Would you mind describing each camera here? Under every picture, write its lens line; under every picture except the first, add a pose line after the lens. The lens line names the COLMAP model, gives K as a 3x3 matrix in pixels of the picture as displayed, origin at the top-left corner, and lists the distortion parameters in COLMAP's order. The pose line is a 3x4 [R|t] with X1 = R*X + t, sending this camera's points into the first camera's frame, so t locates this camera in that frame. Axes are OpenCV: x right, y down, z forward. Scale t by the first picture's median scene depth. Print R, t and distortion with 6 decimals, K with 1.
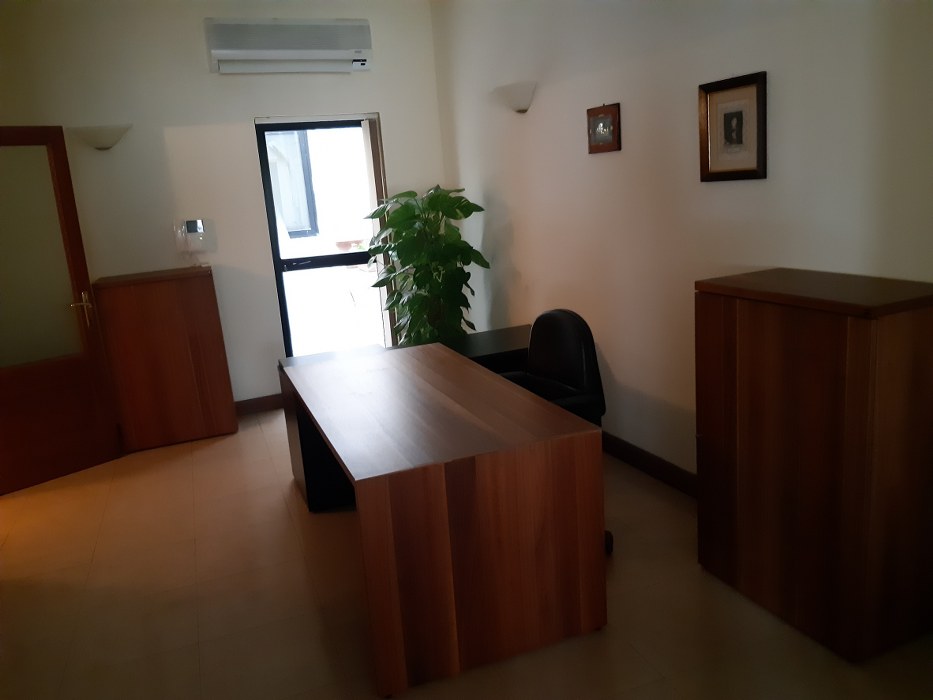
lens RADIAL K [[725.9, 0, 466.5], [0, 725.9, 350.0], [0, 0, 1]] dist [-0.070998, -0.007987]
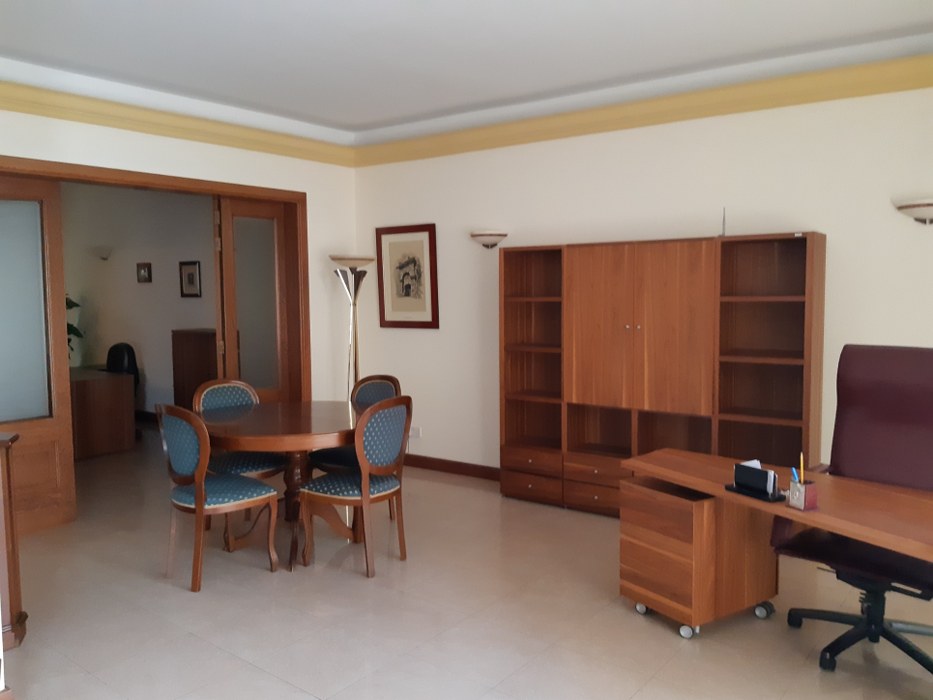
lens RADIAL K [[725.9, 0, 466.5], [0, 725.9, 350.0], [0, 0, 1]] dist [-0.070998, -0.007987]
pose [[0.839695, 0.024788, 0.542493, -0.181201], [0.060312, 0.988521, -0.138522, 0.323647], [-0.539699, 0.149035, 0.828561, -1.446919]]
